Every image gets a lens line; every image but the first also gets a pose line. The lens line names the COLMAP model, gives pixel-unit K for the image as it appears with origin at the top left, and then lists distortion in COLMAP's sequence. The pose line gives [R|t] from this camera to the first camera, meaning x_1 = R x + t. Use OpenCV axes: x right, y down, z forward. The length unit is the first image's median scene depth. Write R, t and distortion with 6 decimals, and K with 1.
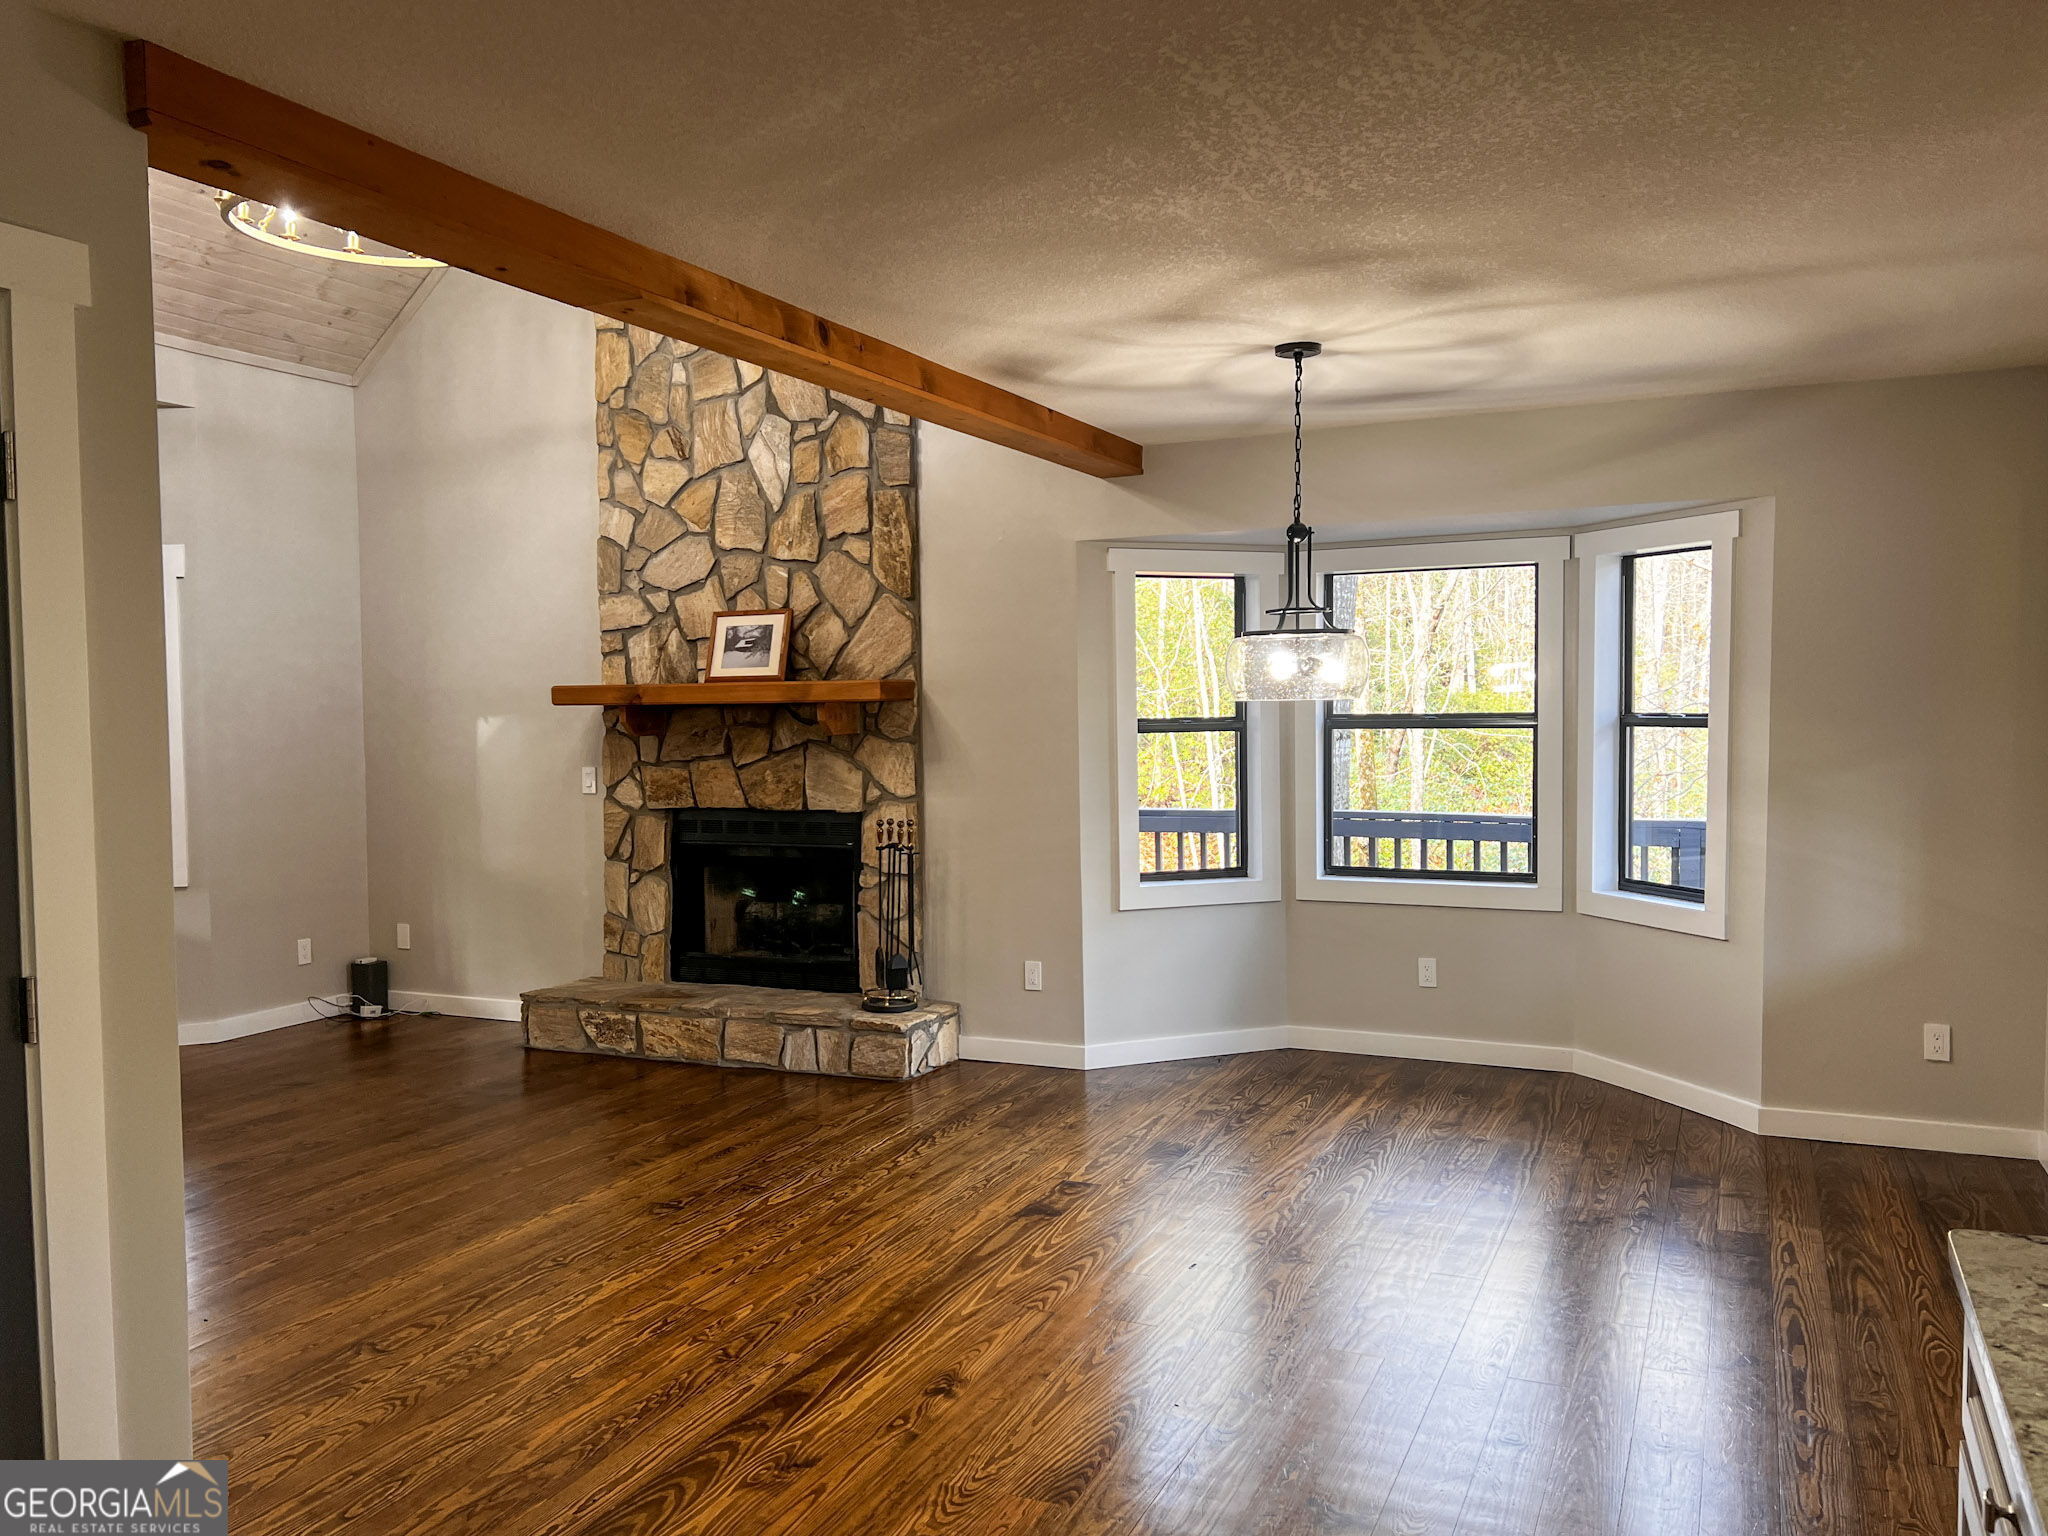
lens RADIAL K [[1540.7, 0, 1039.0], [0, 1540.7, 787.7], [0, 0, 1]] dist [0.057917, -0.078714]
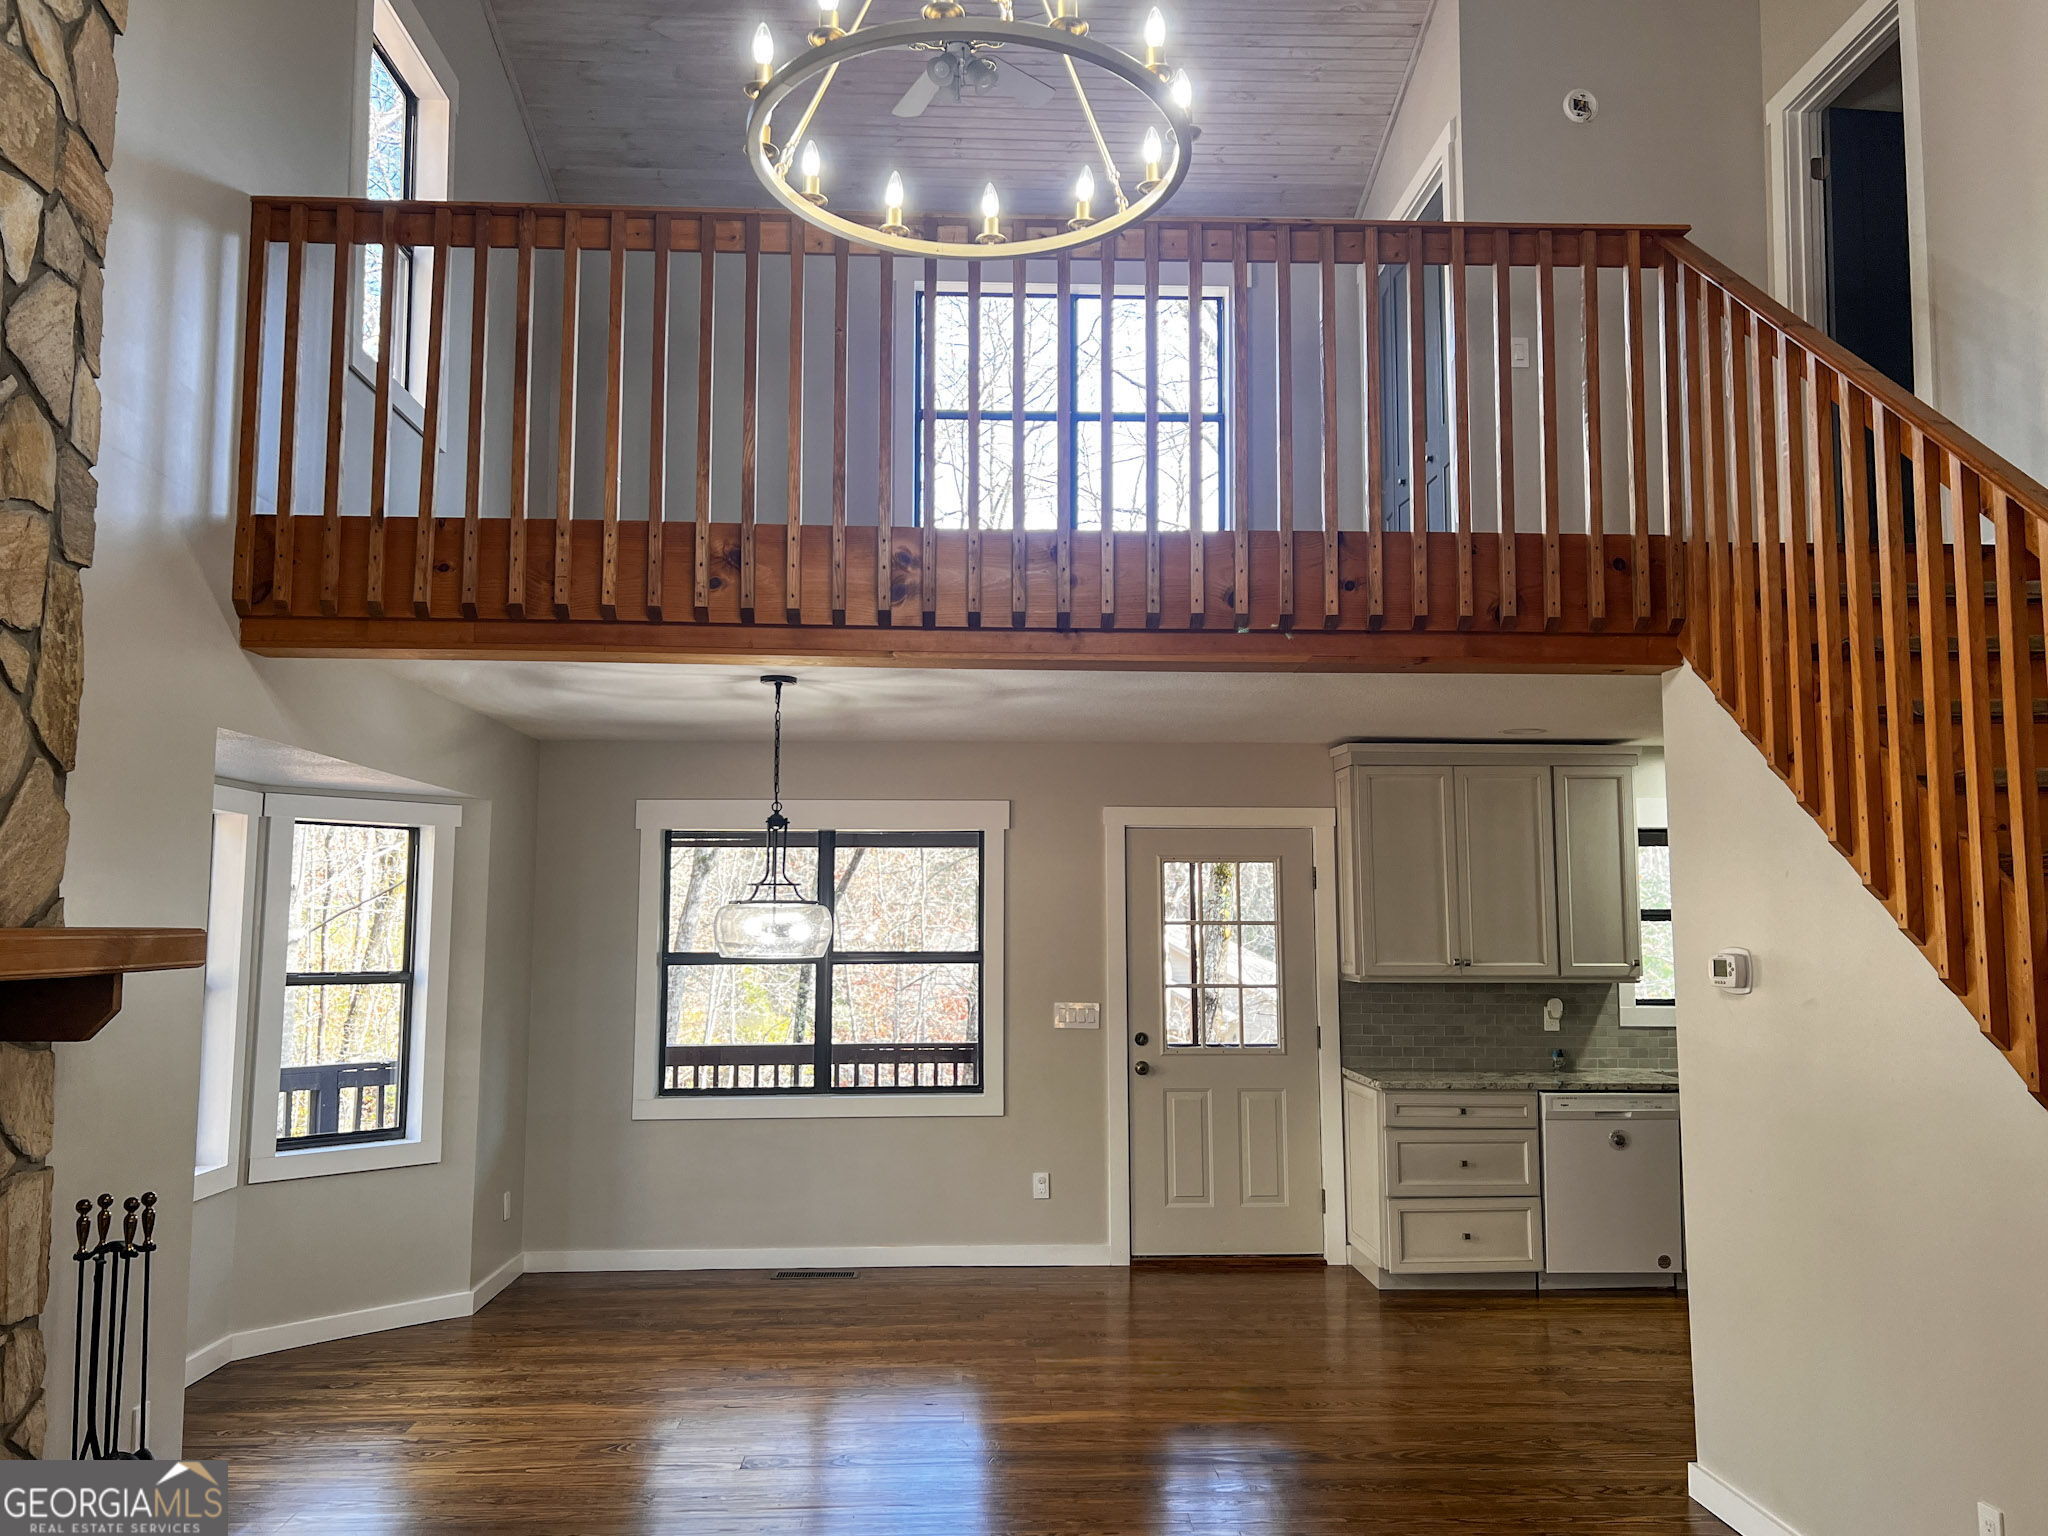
lens RADIAL K [[1573.3, 0, 1038.9], [0, 1573.3, 770.7], [0, 0, 1]] dist [0.050609, -0.066837]
pose [[-0.457485, 0.100590, 0.883510, -0.726167], [0.054761, 0.994882, -0.084914, -0.059837], [-0.887529, 0.009535, -0.460652, 0.962271]]
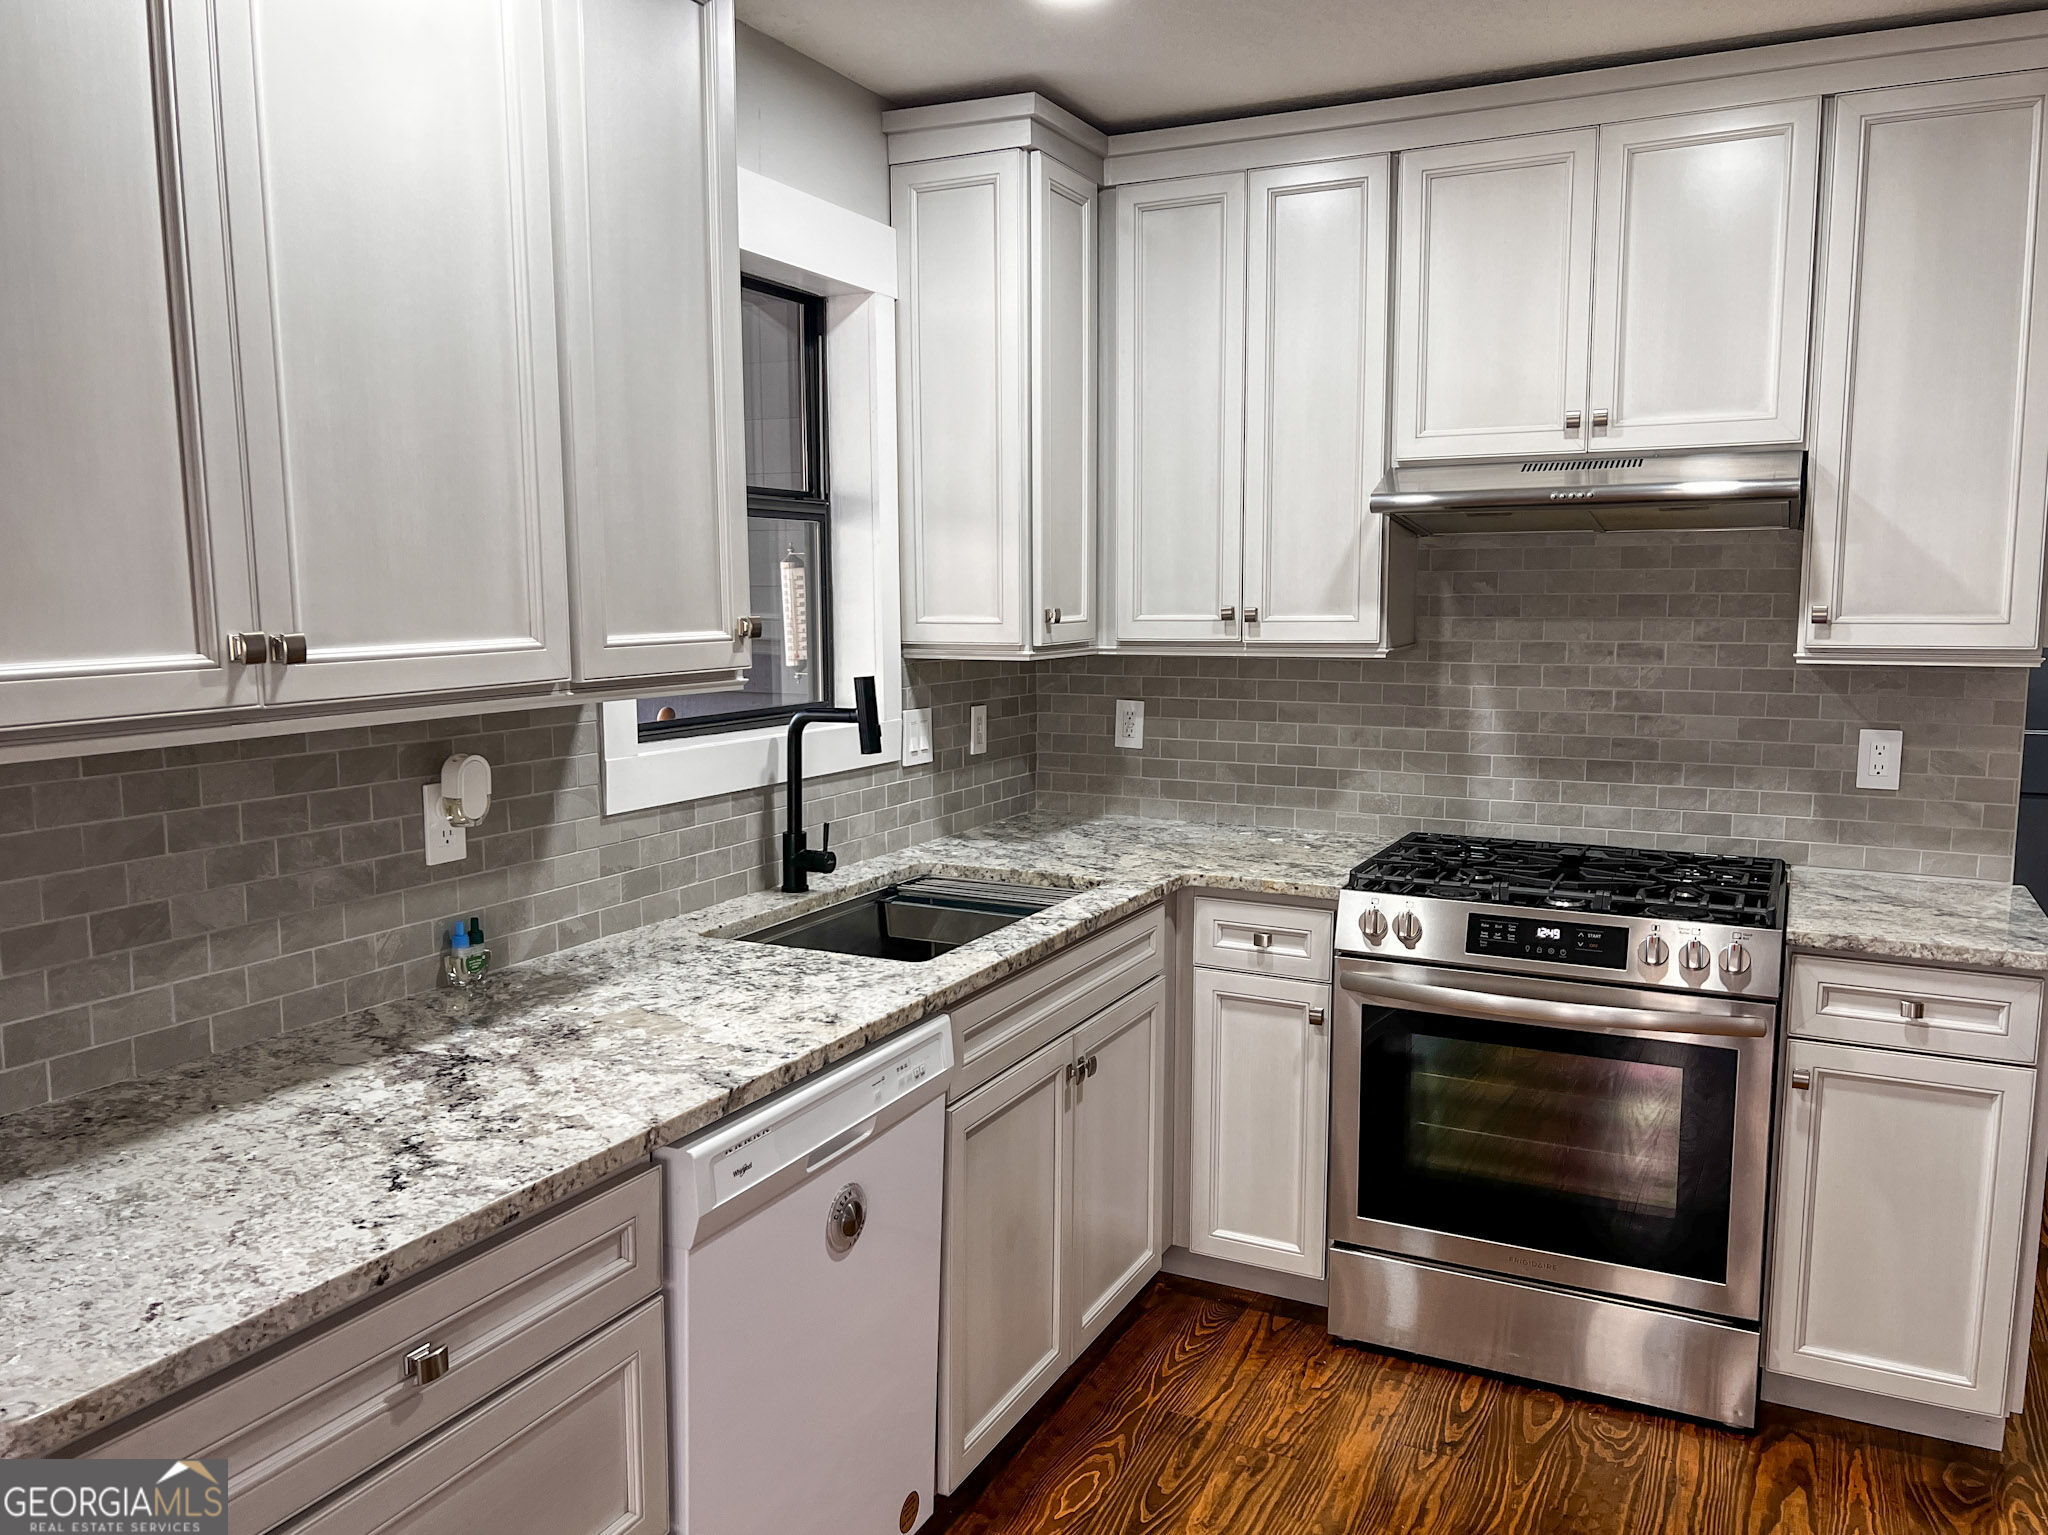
lens RADIAL K [[1540.7, 0, 1022.9], [0, 1540.7, 767.0], [0, 0, 1]] dist [0.057917, -0.078714]
pose [[-0.999342, 0.015460, 0.032812, 0.031639], [0.020873, 0.984940, 0.171631, -0.023395], [-0.029665, 0.172203, -0.984615, 0.406742]]
